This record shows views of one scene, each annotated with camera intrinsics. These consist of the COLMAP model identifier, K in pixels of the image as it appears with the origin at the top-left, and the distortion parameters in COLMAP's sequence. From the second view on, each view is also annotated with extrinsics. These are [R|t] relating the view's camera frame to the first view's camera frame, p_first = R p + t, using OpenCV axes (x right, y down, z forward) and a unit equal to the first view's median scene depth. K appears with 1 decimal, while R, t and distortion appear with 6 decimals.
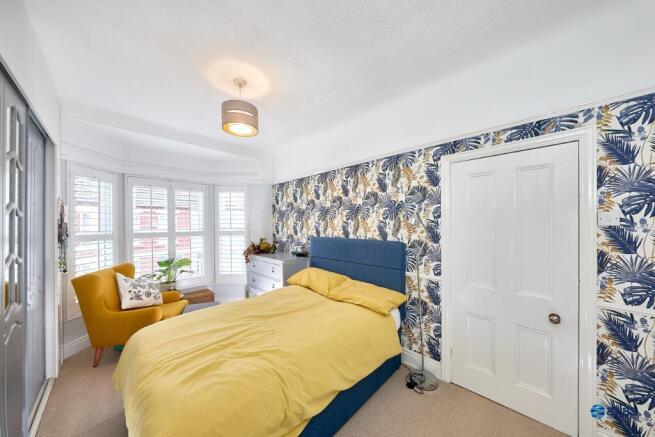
lens RADIAL K [[219.7, 0, 327.1], [0, 219.7, 221.2], [0, 0, 1]] dist [-0.000146, -0.000008]
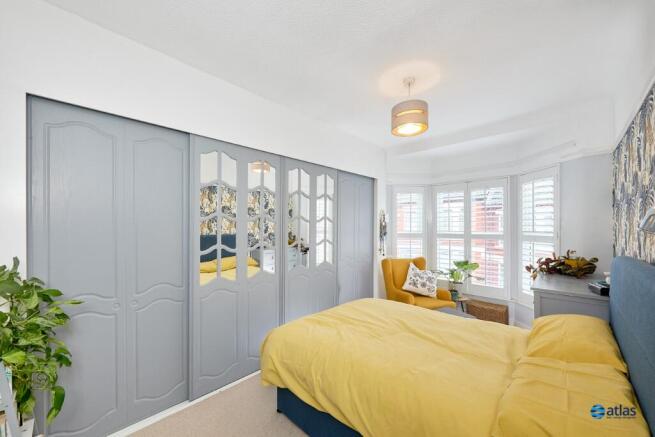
lens RADIAL K [[248.9, 0, 326.9], [0, 248.9, 224.9], [0, 0, 1]] dist [0.000158, 0.000010]
pose [[0.015515, 0.001821, -0.999878, 0.486671], [0.011593, 0.999931, 0.002001, -0.000548], [0.999812, -0.011623, 0.015493, 0.428444]]
